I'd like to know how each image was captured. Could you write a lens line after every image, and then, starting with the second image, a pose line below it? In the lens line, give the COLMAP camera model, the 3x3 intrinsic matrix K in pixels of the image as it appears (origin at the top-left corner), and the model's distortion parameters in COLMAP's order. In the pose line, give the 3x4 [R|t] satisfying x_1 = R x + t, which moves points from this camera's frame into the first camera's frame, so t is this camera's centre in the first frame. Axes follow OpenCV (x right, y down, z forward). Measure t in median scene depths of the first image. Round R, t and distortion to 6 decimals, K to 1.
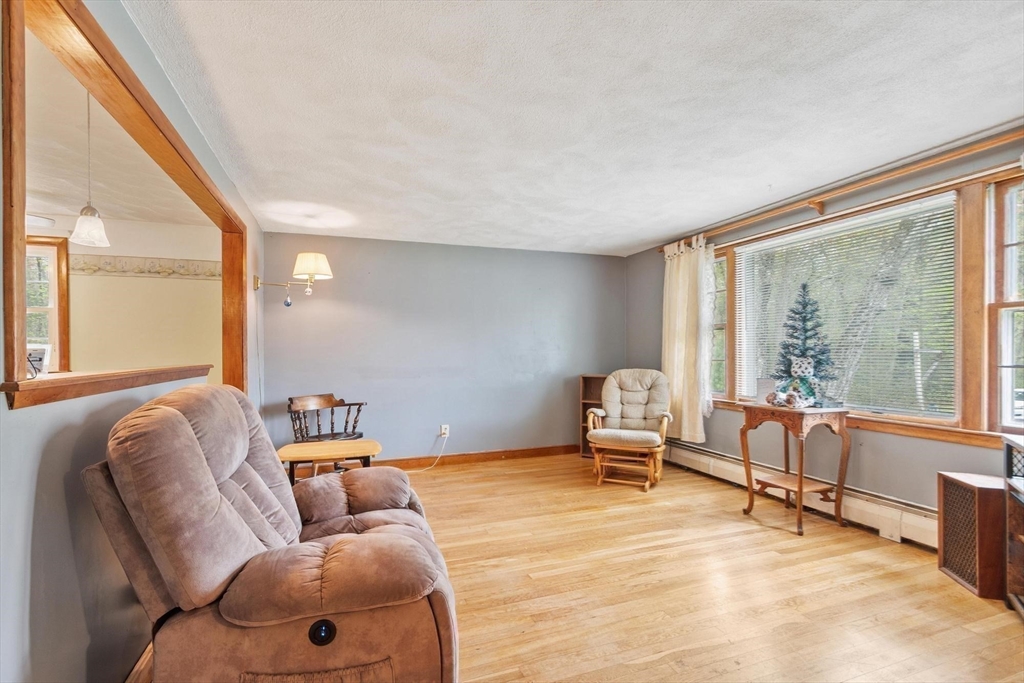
lens RADIAL K [[451.0, 0, 494.7], [0, 451.0, 352.2], [0, 0, 1]] dist [0.000073, 0.000048]
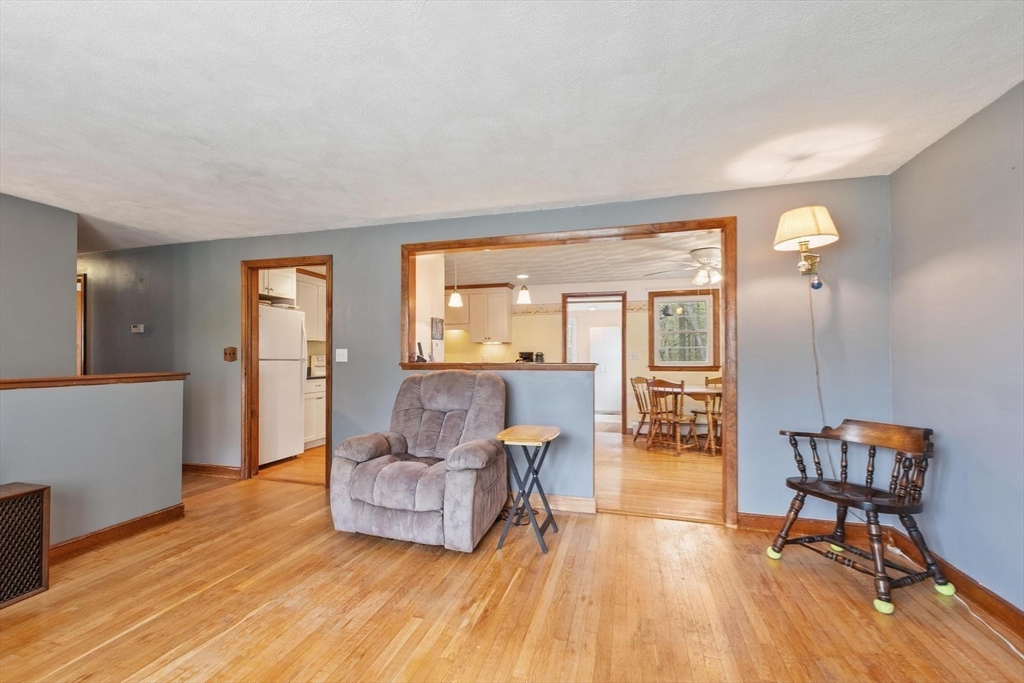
lens RADIAL K [[451.0, 0, 494.7], [0, 451.0, 352.2], [0, 0, 1]] dist [0.000073, 0.000048]
pose [[-0.584649, 0.001270, -0.811285, 0.533265], [0.003171, 0.999995, -0.000720, -0.003174], [0.811280, -0.002994, -0.584650, 1.258775]]
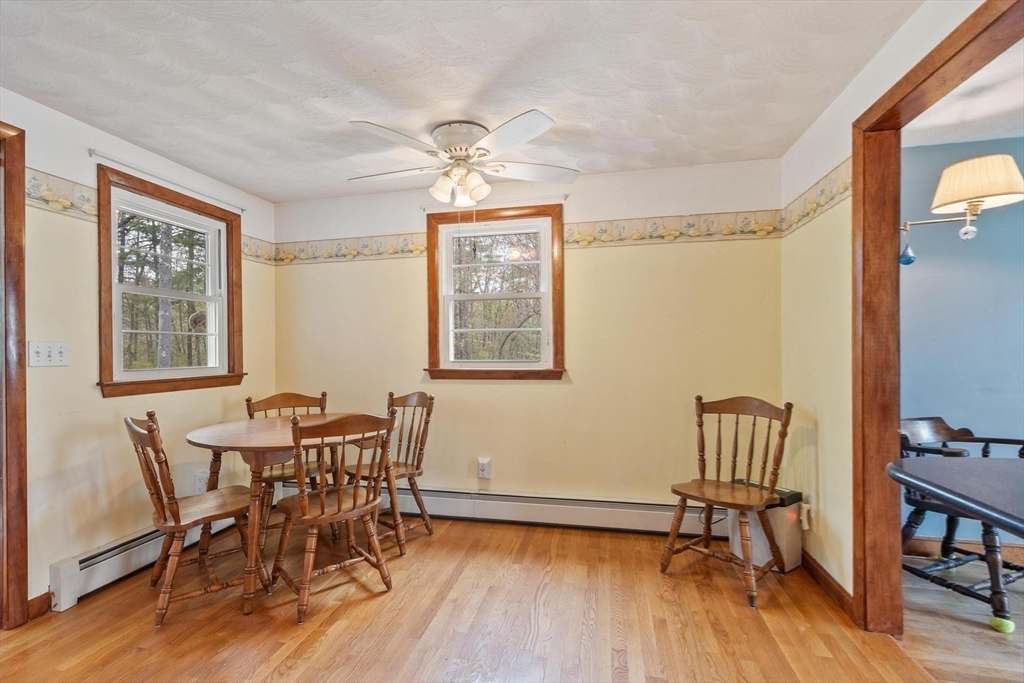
lens RADIAL K [[483.4, 0, 492.7], [0, 483.4, 349.4], [0, 0, 1]] dist [0.000096, -0.000650]
pose [[0.844813, -0.000192, -0.535062, -0.721419], [-0.000568, 0.999999, -0.001256, 0.009112], [0.535062, 0.001365, 0.844812, 0.248197]]
